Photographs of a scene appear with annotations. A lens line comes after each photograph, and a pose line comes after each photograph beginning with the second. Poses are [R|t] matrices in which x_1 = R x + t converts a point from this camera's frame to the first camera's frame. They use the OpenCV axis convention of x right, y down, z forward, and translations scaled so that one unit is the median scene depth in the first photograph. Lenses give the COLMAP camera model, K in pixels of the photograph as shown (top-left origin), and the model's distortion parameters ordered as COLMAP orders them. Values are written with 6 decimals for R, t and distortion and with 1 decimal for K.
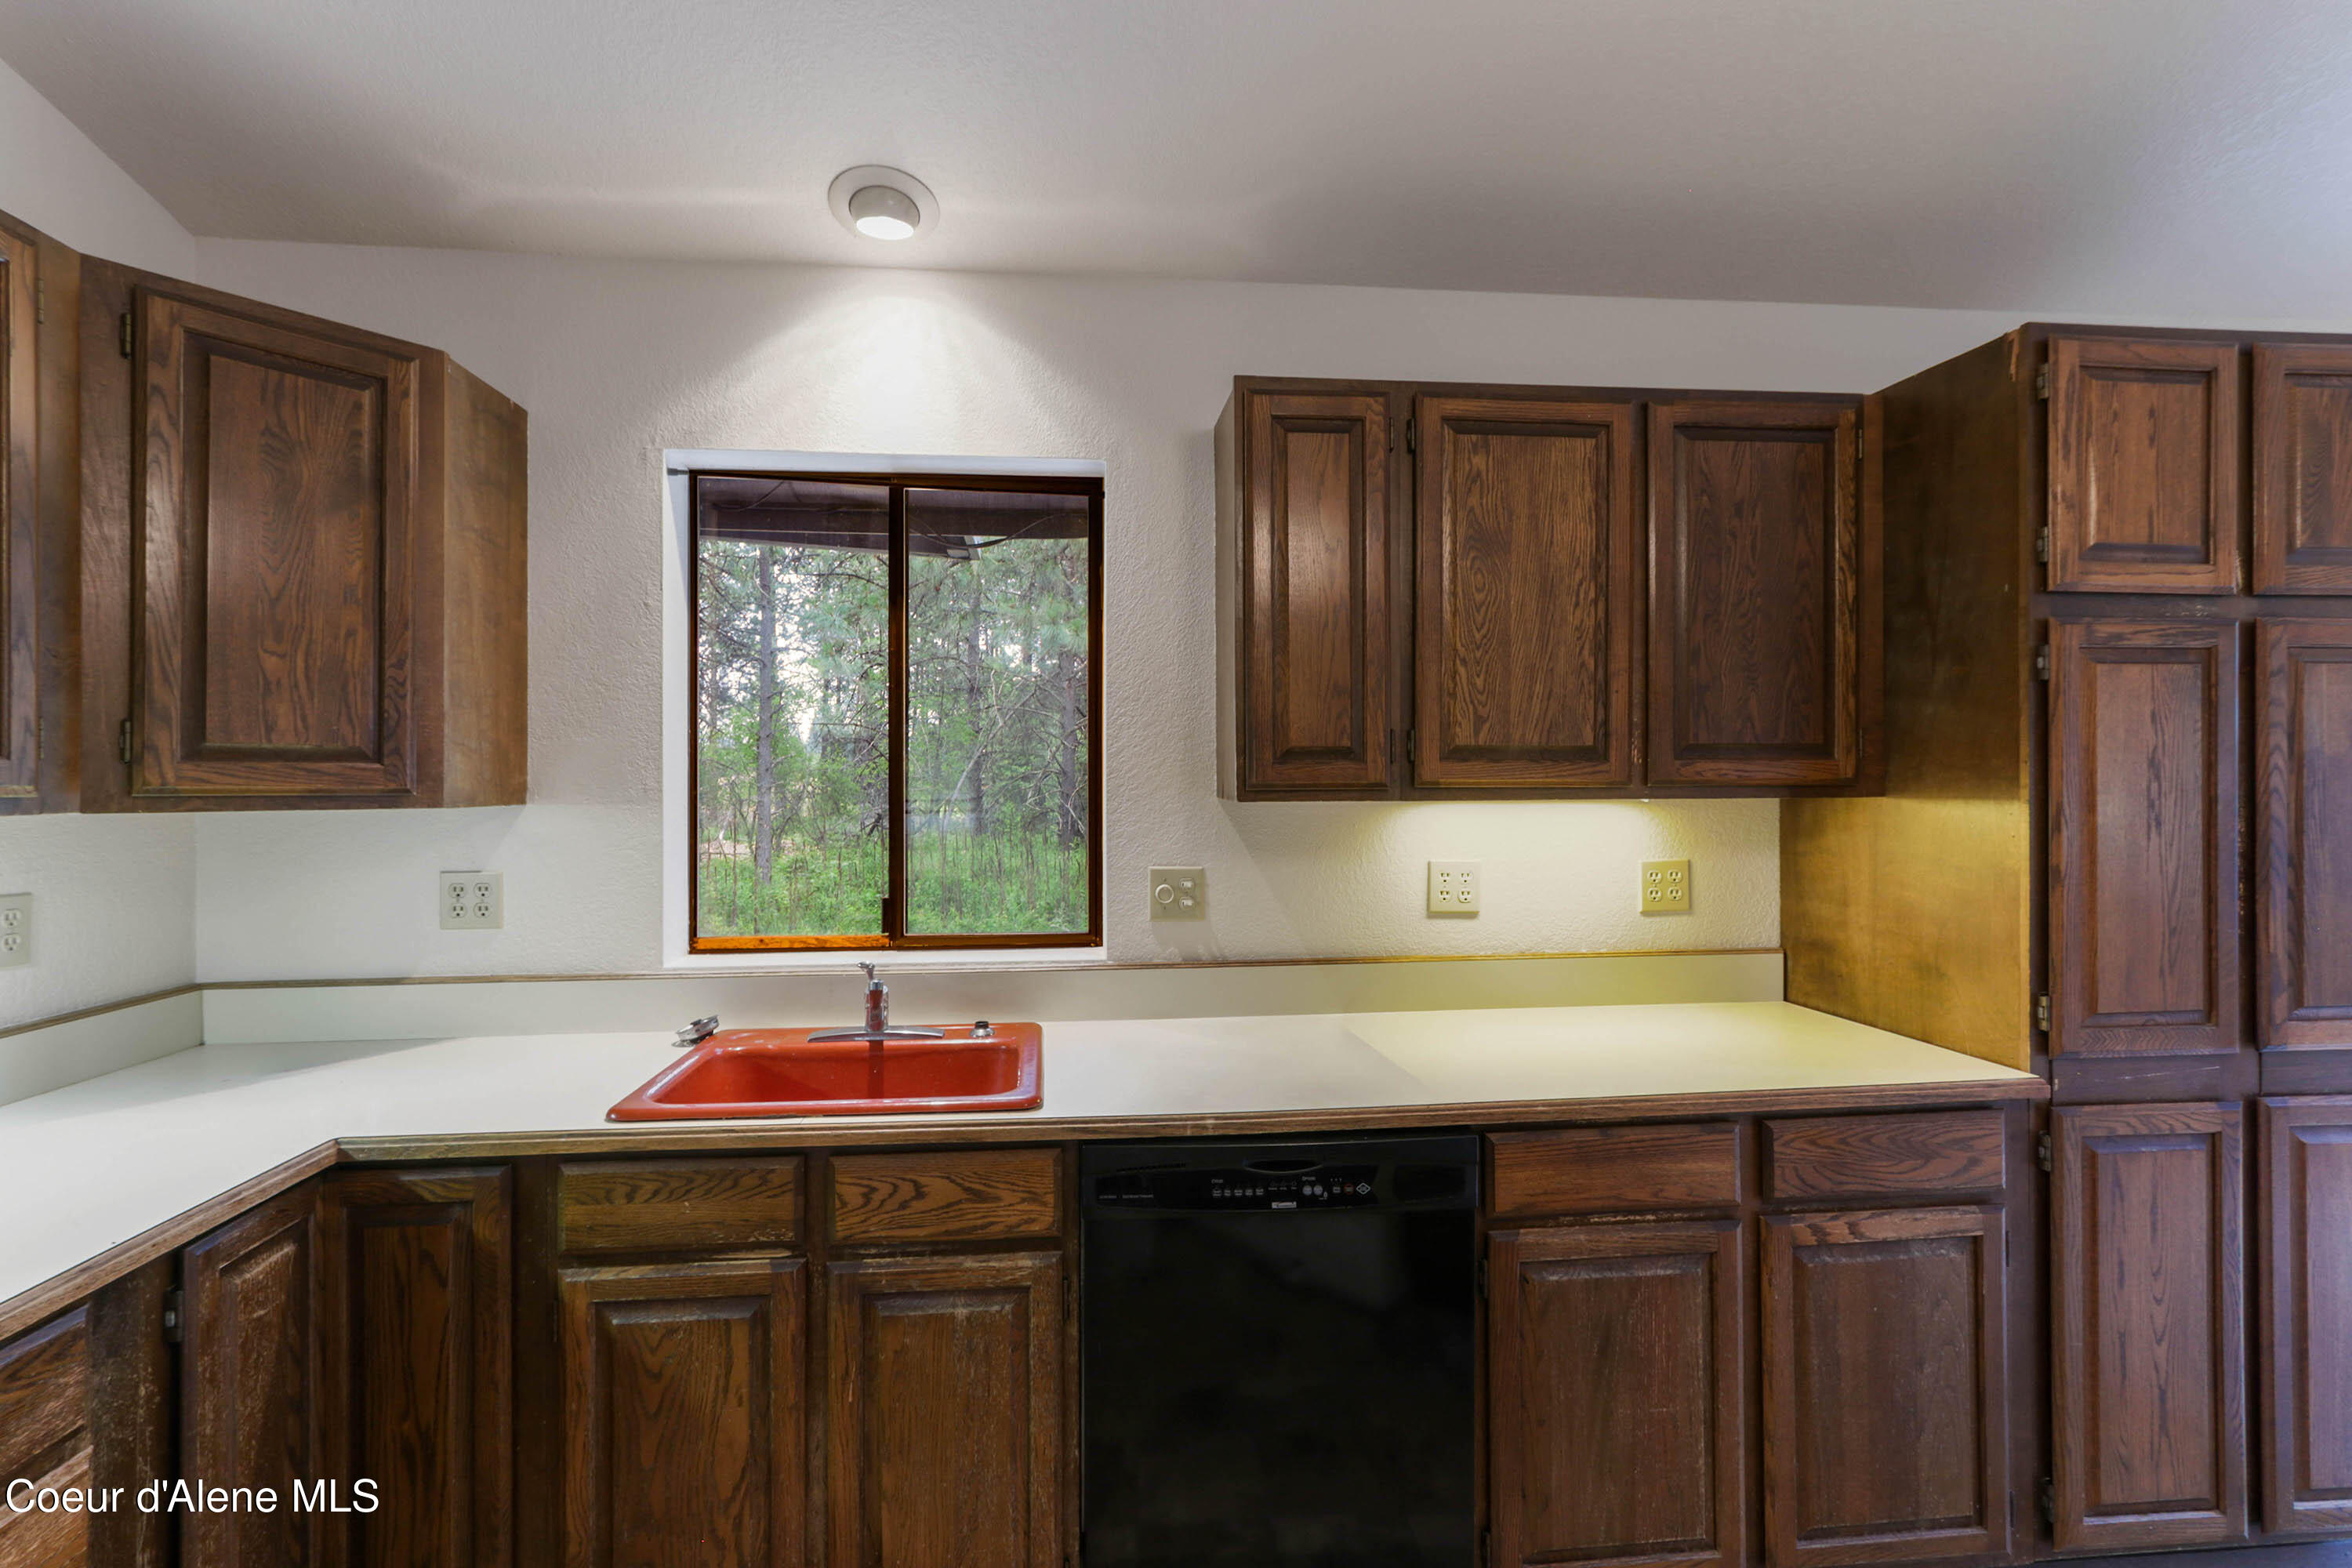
lens RADIAL K [[1087.8, 0, 1164.3], [0, 1087.8, 772.7], [0, 0, 1]] dist [0.002289, 0.000800]
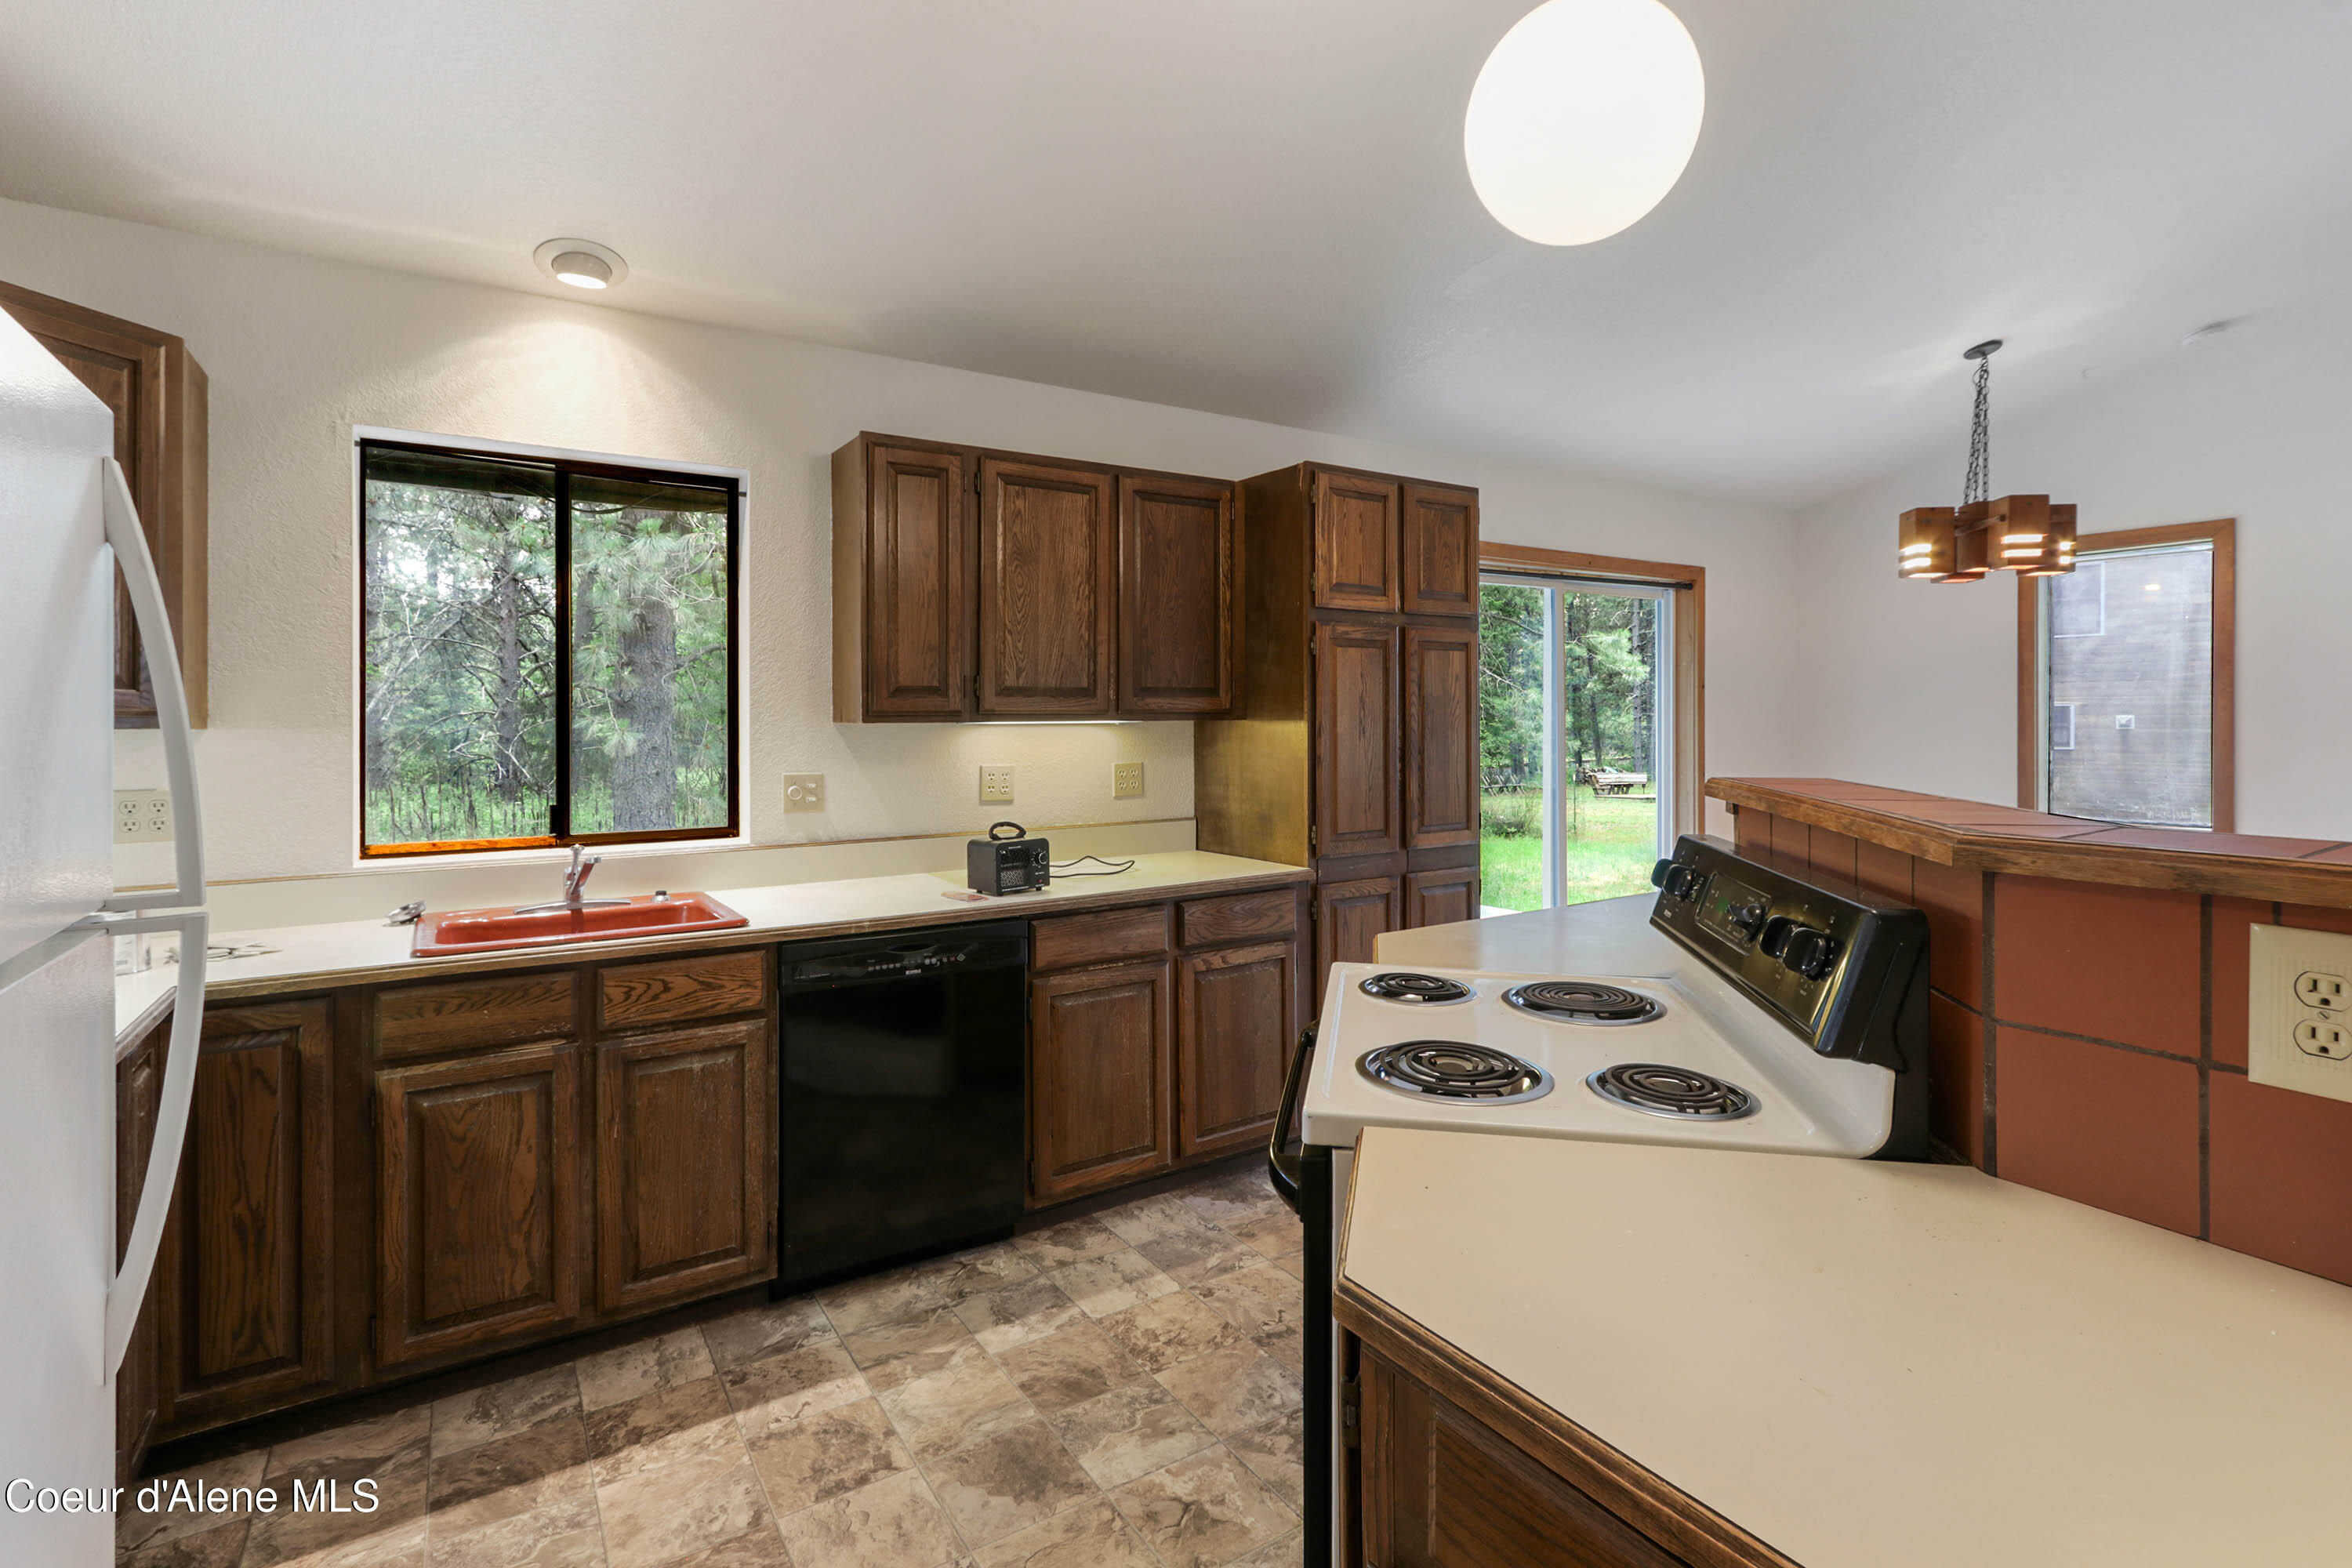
lens RADIAL K [[1087.8, 0, 1164.3], [0, 1087.8, 772.7], [0, 0, 1]] dist [0.002289, 0.000800]
pose [[0.893597, -0.023140, 0.448273, -0.248562], [-0.000757, 0.998591, 0.053056, 0.016897], [-0.448869, -0.047750, 0.892321, -0.533870]]
